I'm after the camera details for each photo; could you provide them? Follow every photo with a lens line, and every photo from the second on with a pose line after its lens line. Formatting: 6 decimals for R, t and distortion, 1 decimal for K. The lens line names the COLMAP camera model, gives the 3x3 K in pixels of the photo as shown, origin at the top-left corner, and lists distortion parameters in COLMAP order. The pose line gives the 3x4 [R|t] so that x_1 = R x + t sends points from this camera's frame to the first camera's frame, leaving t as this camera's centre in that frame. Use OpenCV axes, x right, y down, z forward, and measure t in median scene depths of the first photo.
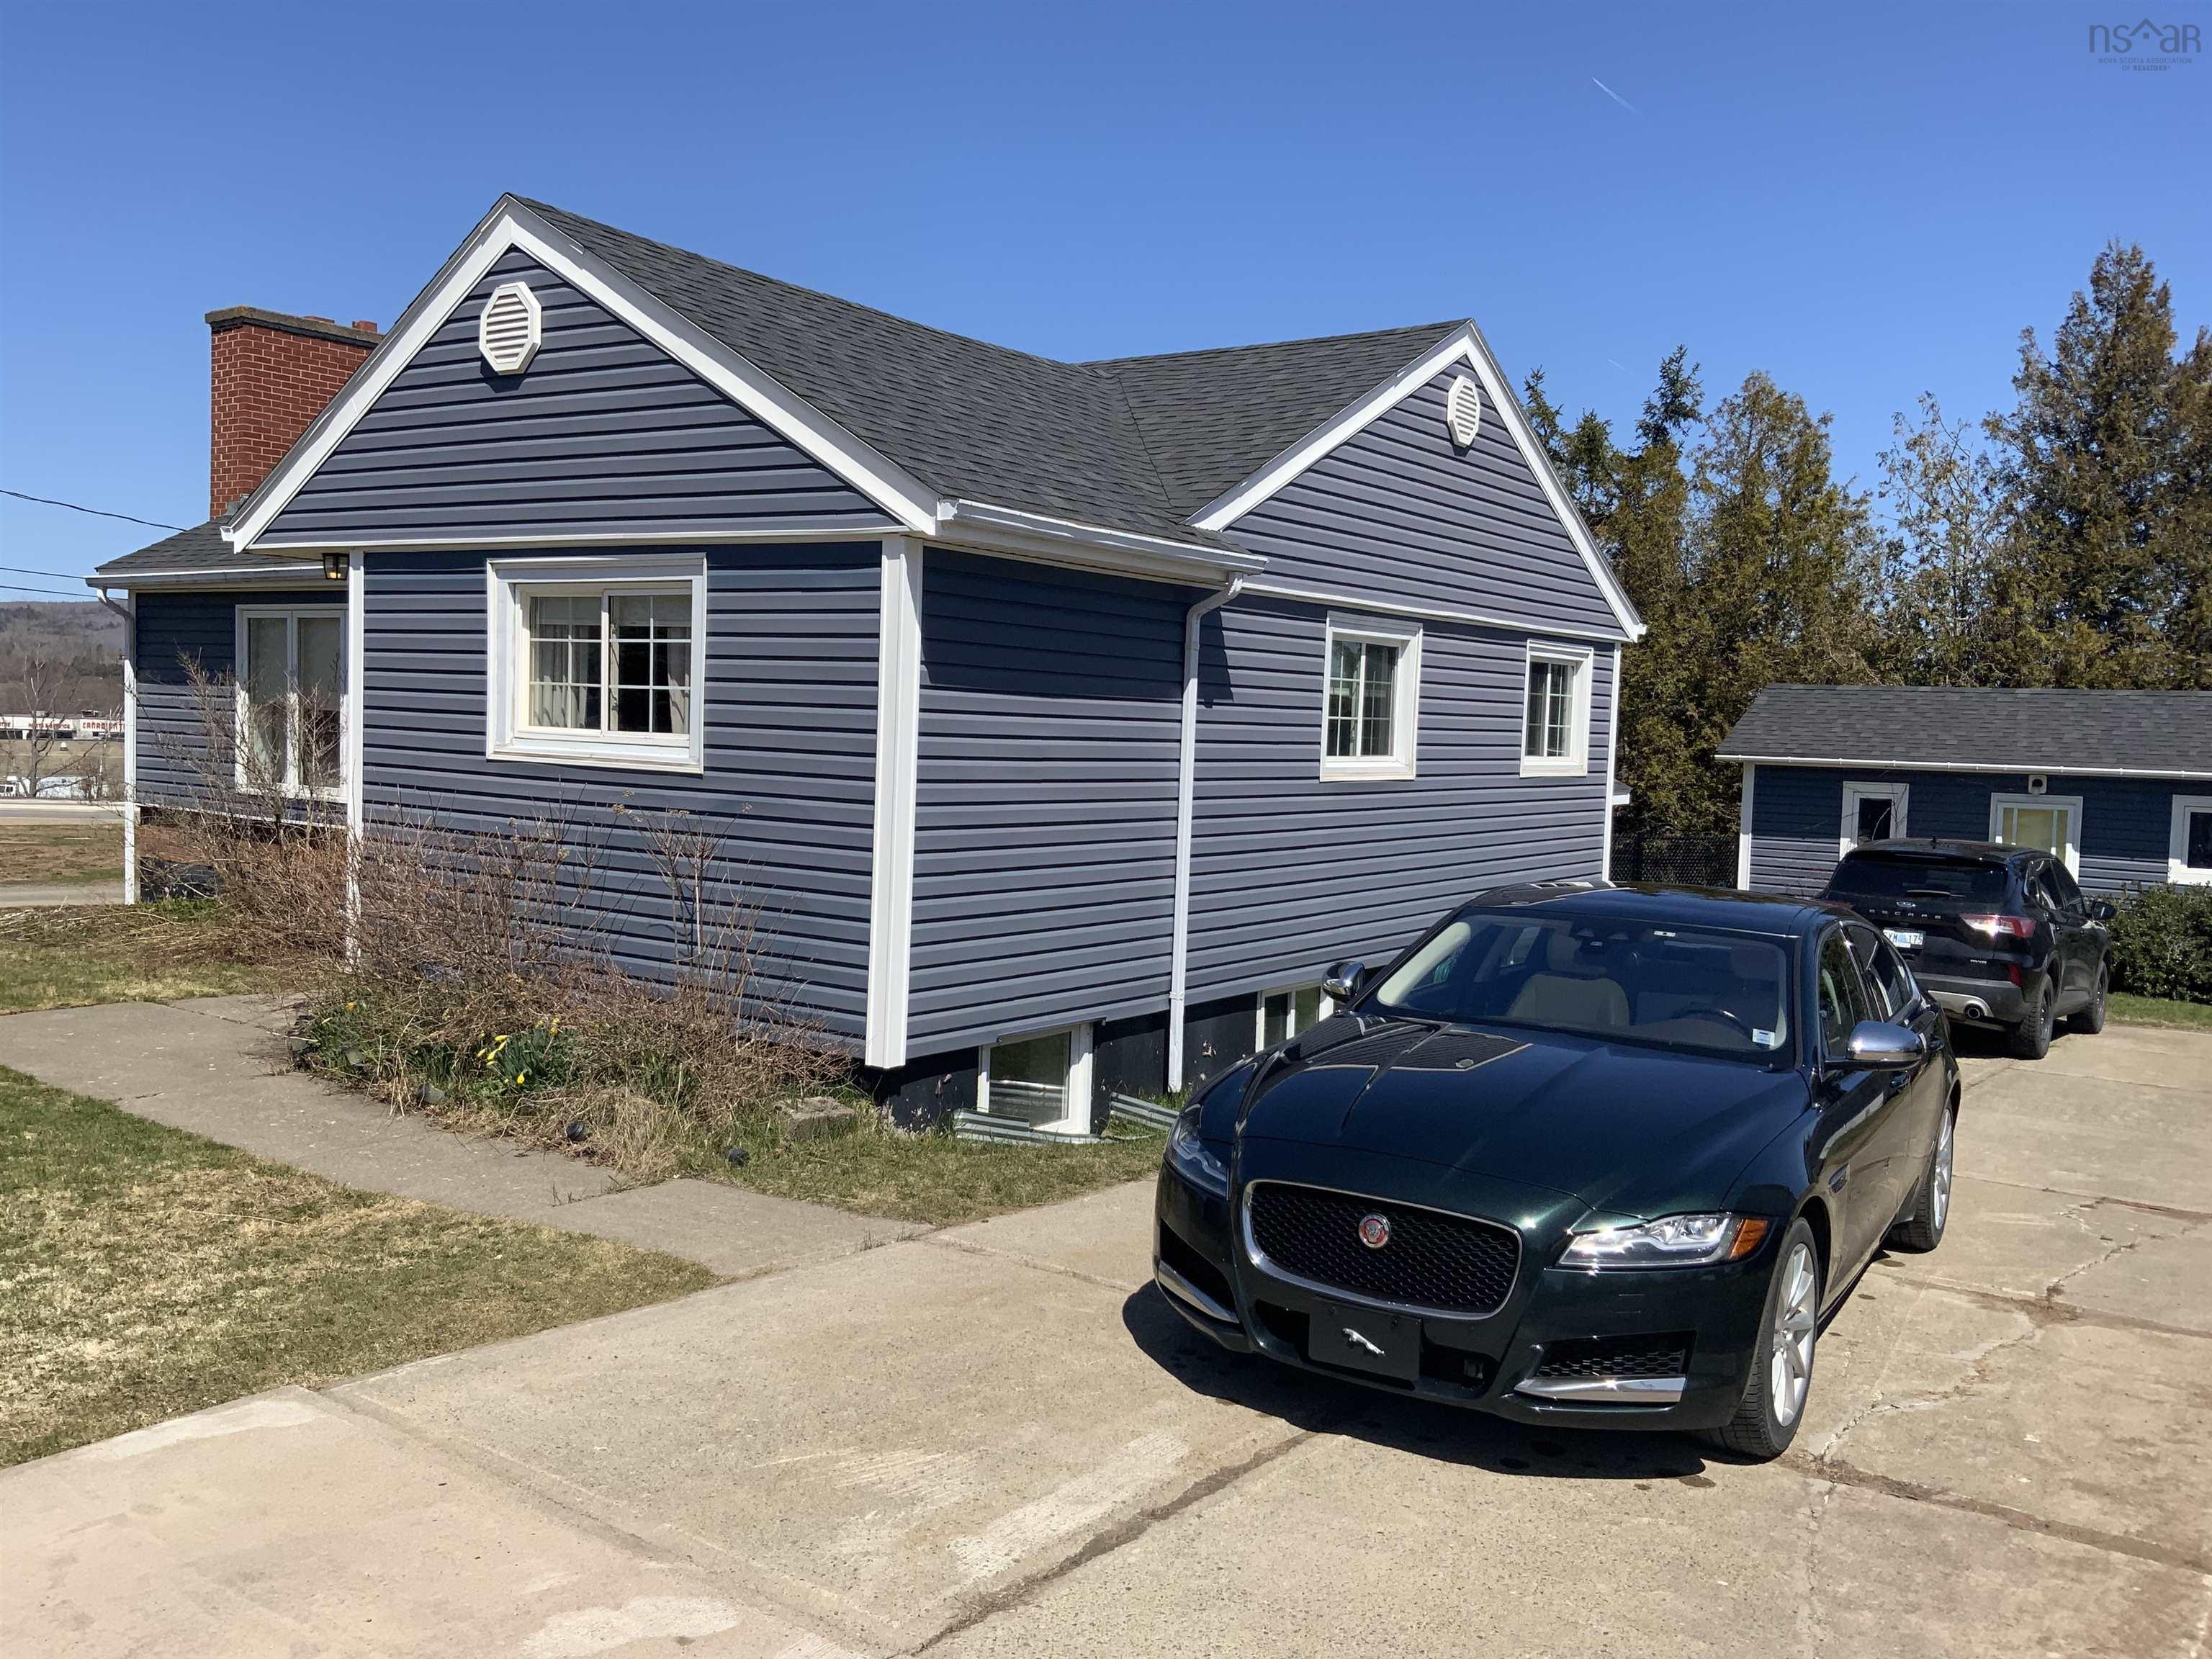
lens RADIAL K [[1896.0, 0, 1106.0], [0, 1896.0, 829.5], [0, 0, 1]] dist [0.080699, -0.084117]
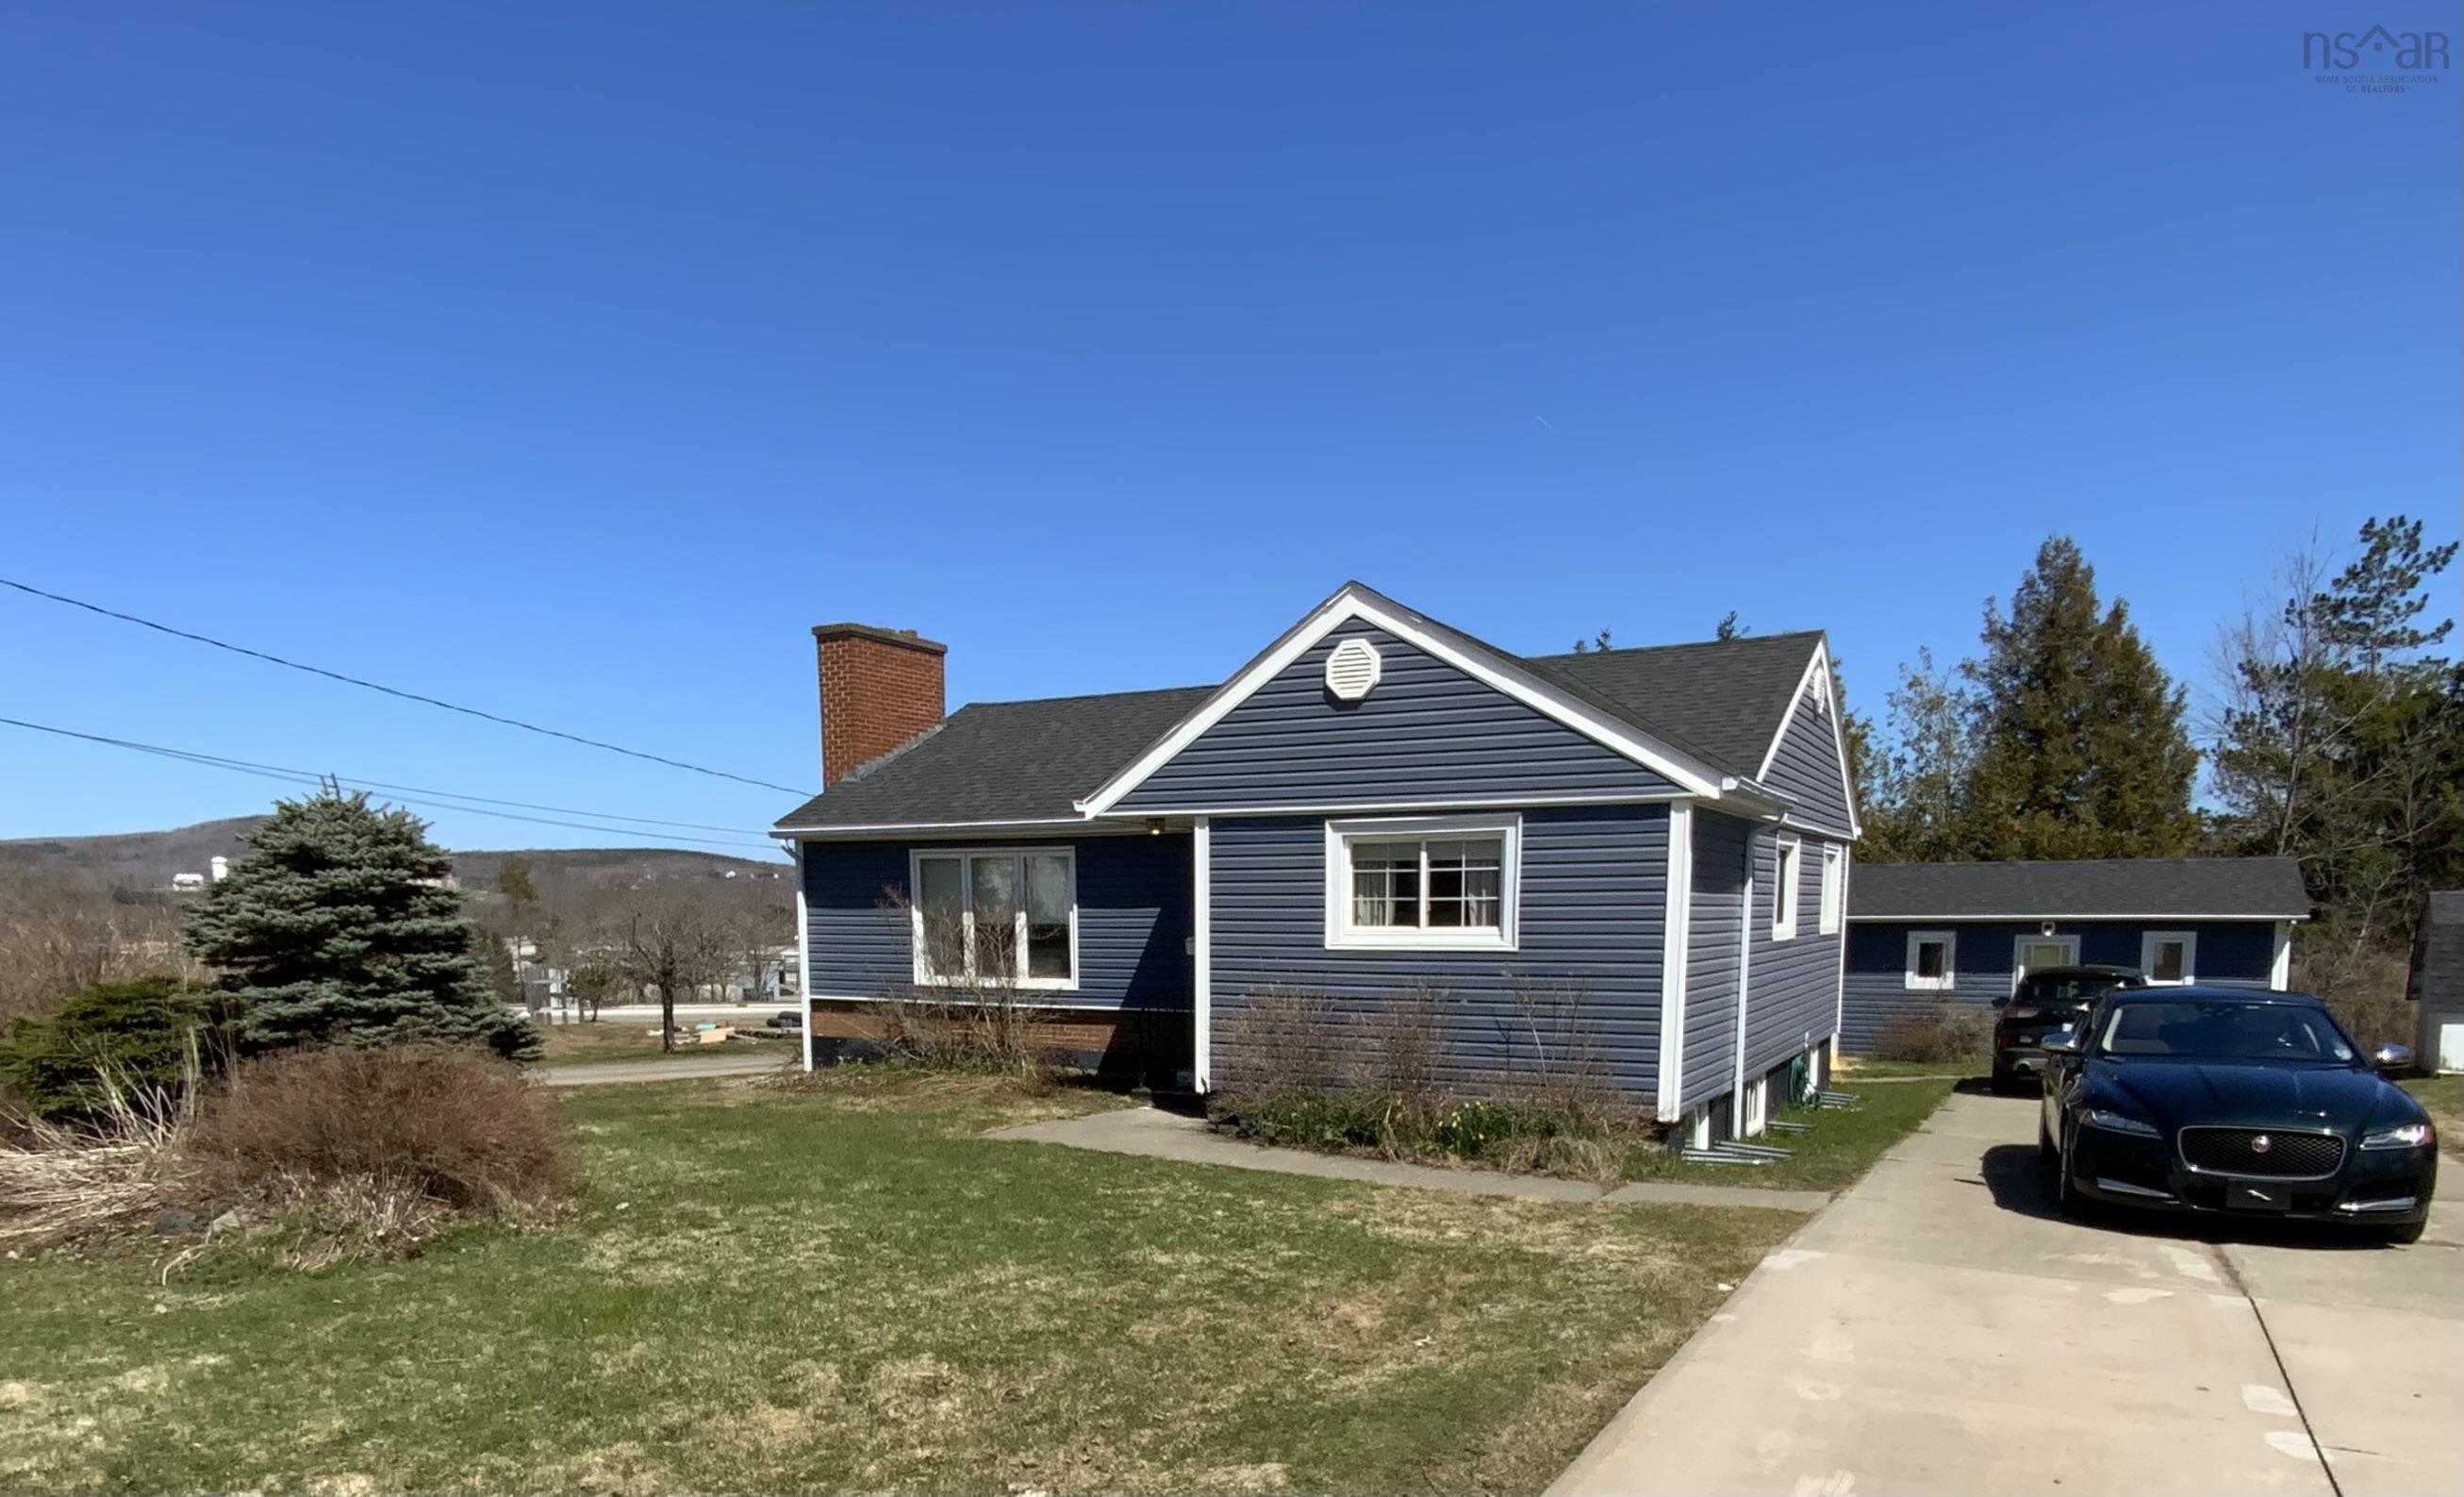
lens RADIAL K [[1625.3, 0, 1231.3], [0, 1625.3, 1098.4], [0, 0, 1]] dist [0.158583, -0.188498]
pose [[0.989152, -0.053393, 0.136850, -0.578029], [0.045377, 0.997103, 0.061041, 0.000016], [-0.139713, -0.054169, 0.988709, -0.307811]]
